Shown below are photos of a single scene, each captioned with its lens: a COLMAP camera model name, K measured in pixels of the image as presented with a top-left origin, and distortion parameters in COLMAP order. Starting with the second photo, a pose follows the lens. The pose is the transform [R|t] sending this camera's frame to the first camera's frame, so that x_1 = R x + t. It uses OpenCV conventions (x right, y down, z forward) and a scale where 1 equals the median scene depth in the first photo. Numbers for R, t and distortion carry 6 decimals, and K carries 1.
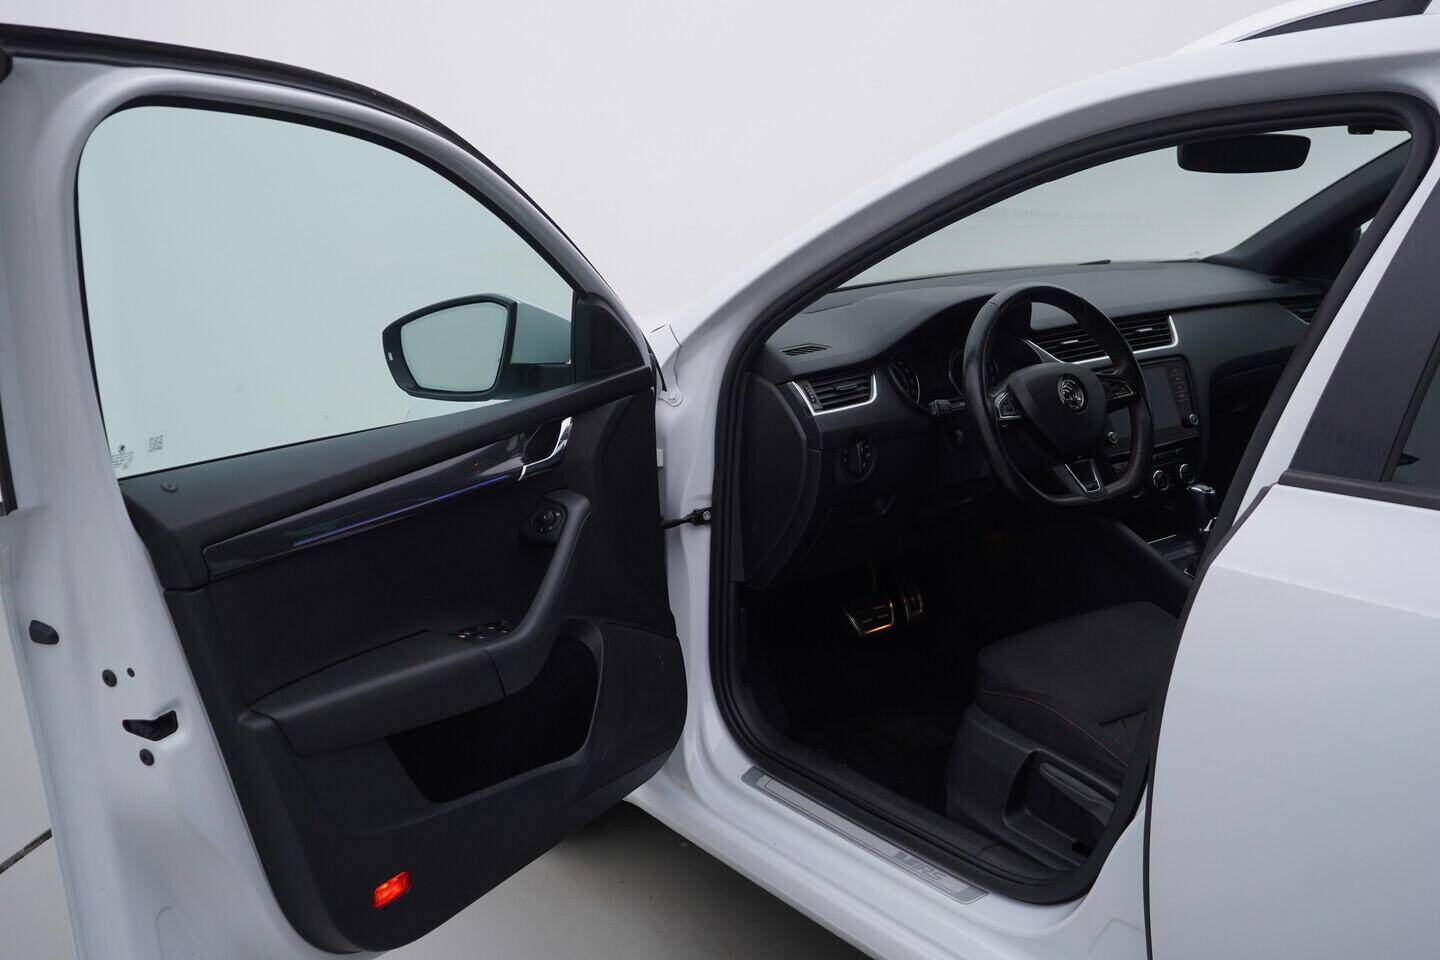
lens RADIAL K [[1491.3, 0, 720.1], [0, 1491.3, 479.8], [0, 0, 1]] dist [-0.010088, 0.000000]
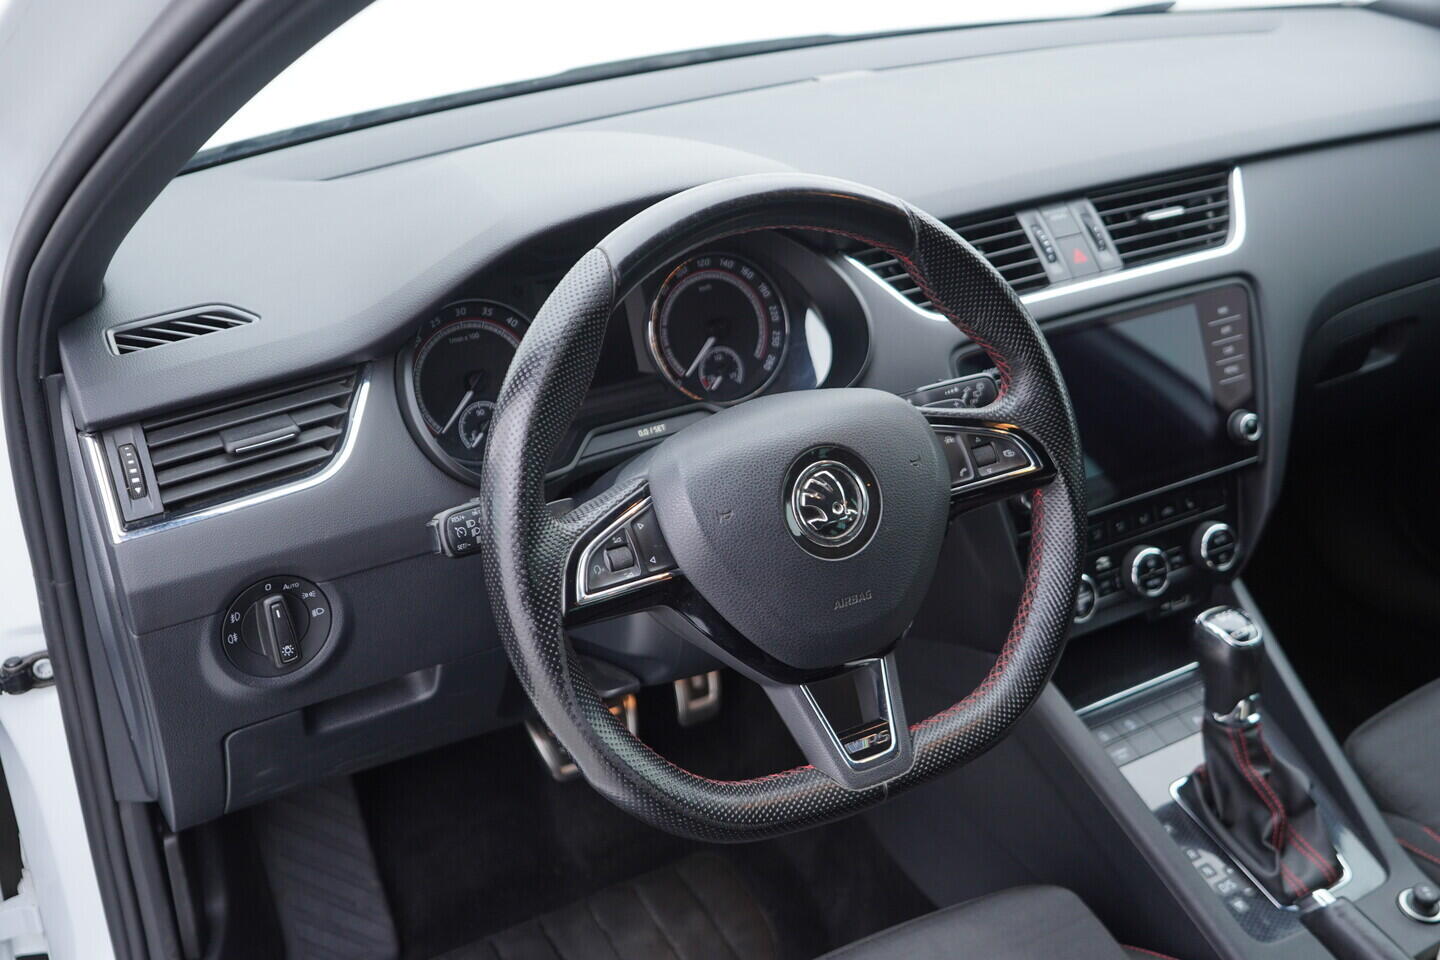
lens RADIAL K [[1491.3, 0, 718.0], [0, 1491.3, 475.3], [0, 0, 1]] dist [-0.010088, 0.000000]
pose [[0.991624, 0.057964, -0.115421, 0.242597], [-0.029796, 0.972201, 0.232243, -0.143413], [0.125674, -0.226859, 0.965785, 0.623076]]
